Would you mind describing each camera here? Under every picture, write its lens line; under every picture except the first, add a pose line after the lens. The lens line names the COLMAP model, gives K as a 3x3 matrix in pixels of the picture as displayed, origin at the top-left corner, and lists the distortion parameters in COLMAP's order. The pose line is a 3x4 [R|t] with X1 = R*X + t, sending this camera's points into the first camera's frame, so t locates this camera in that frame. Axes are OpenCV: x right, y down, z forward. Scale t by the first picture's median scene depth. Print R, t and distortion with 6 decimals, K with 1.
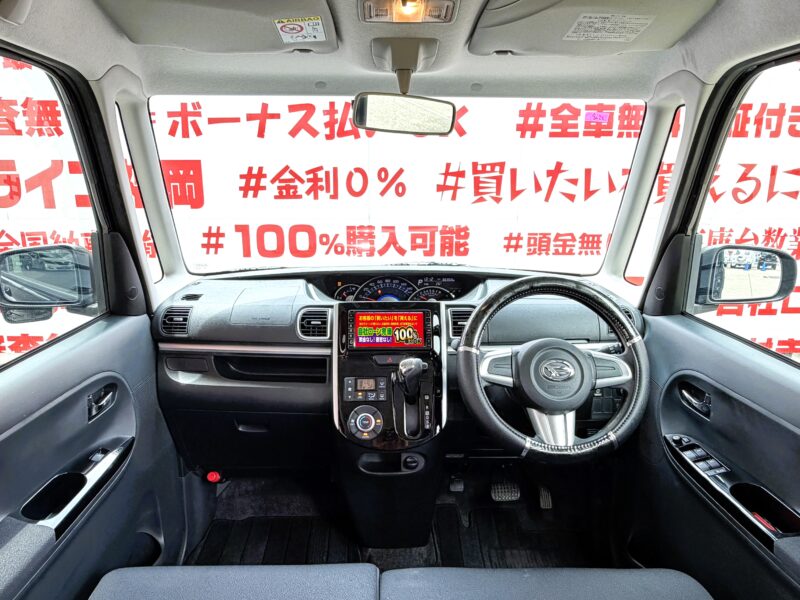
lens RADIAL K [[563.6, 0, 390.3], [0, 563.6, 301.4], [0, 0, 1]] dist [0.001539, 0.001692]
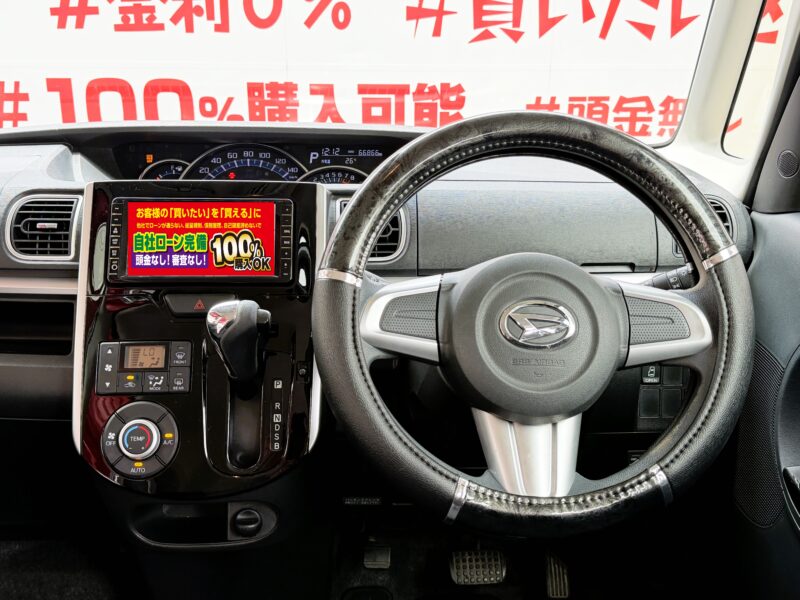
lens RADIAL K [[844.6, 0, 400.0], [0, 844.6, 300.0], [0, 0, 1]] dist [0.216004, -0.546393]
pose [[0.999966, 0.001848, 0.008032, 0.142308], [-0.002417, 0.997441, 0.071452, 0.044046], [-0.007879, -0.071469, 0.997412, 0.266049]]
